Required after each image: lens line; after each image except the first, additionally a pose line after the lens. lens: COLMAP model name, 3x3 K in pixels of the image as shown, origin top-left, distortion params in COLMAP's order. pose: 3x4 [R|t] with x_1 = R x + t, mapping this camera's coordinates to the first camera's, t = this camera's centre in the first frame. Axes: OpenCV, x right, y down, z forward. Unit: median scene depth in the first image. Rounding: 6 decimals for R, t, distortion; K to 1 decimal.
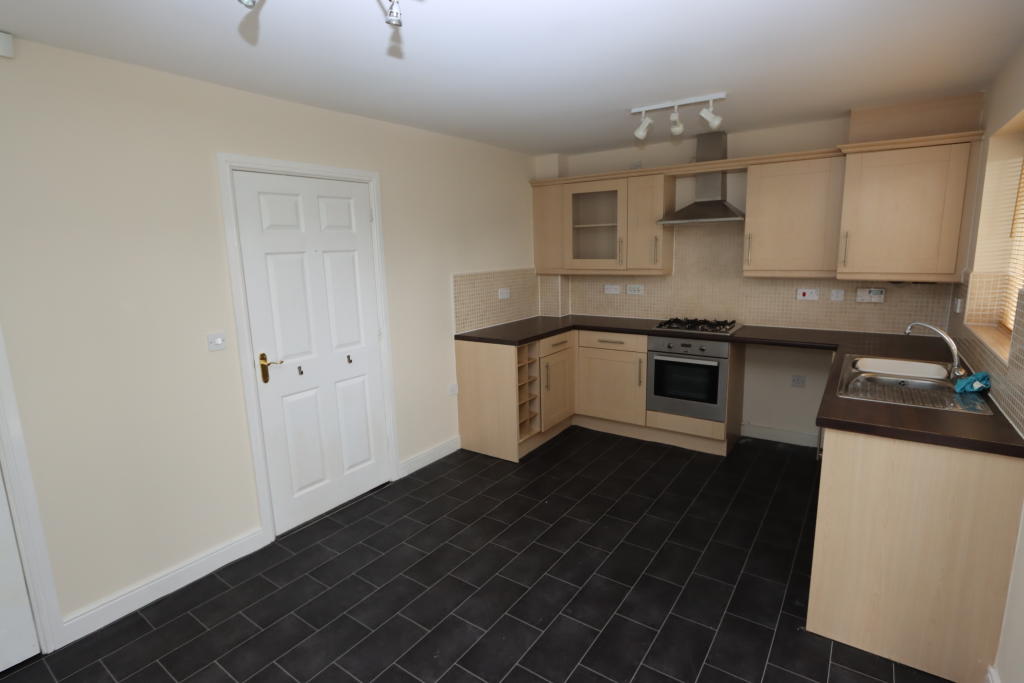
lens RADIAL K [[509.0, 0, 512.0], [0, 509.0, 341.5], [0, 0, 1]] dist [-0.029439, 0.008503]
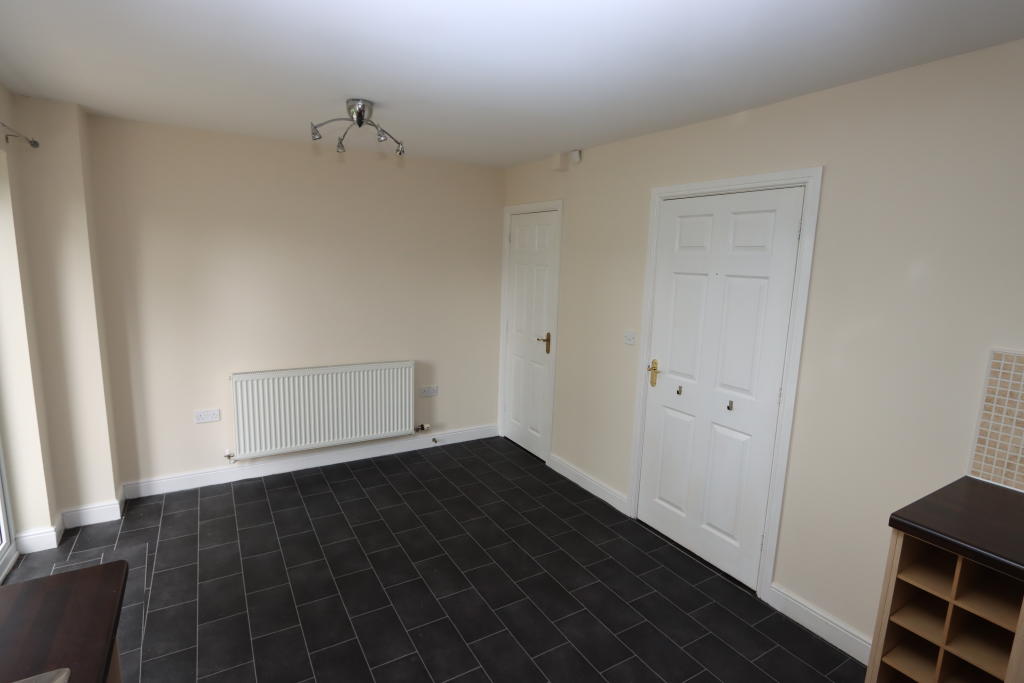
lens RADIAL K [[509.0, 0, 512.0], [0, 509.0, 341.5], [0, 0, 1]] dist [-0.029439, 0.008503]
pose [[-0.400998, 0.162856, -0.901487, 0.473722], [-0.188727, 0.948275, 0.255257, -0.178254], [0.896428, 0.272492, -0.349521, 0.802093]]
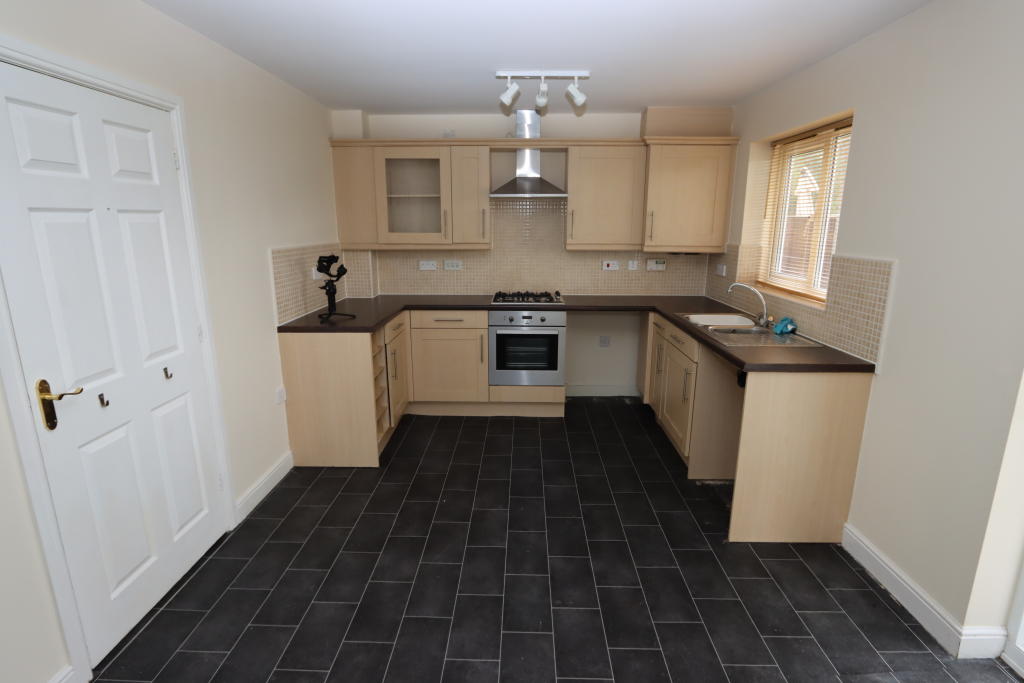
lens RADIAL K [[509.0, 0, 512.0], [0, 509.0, 341.5], [0, 0, 1]] dist [-0.029439, 0.008503]
pose [[0.829306, -0.100819, 0.549624, -0.258958], [0.079784, 0.994875, 0.062109, -0.010454], [-0.553069, -0.007656, 0.833100, 0.158615]]
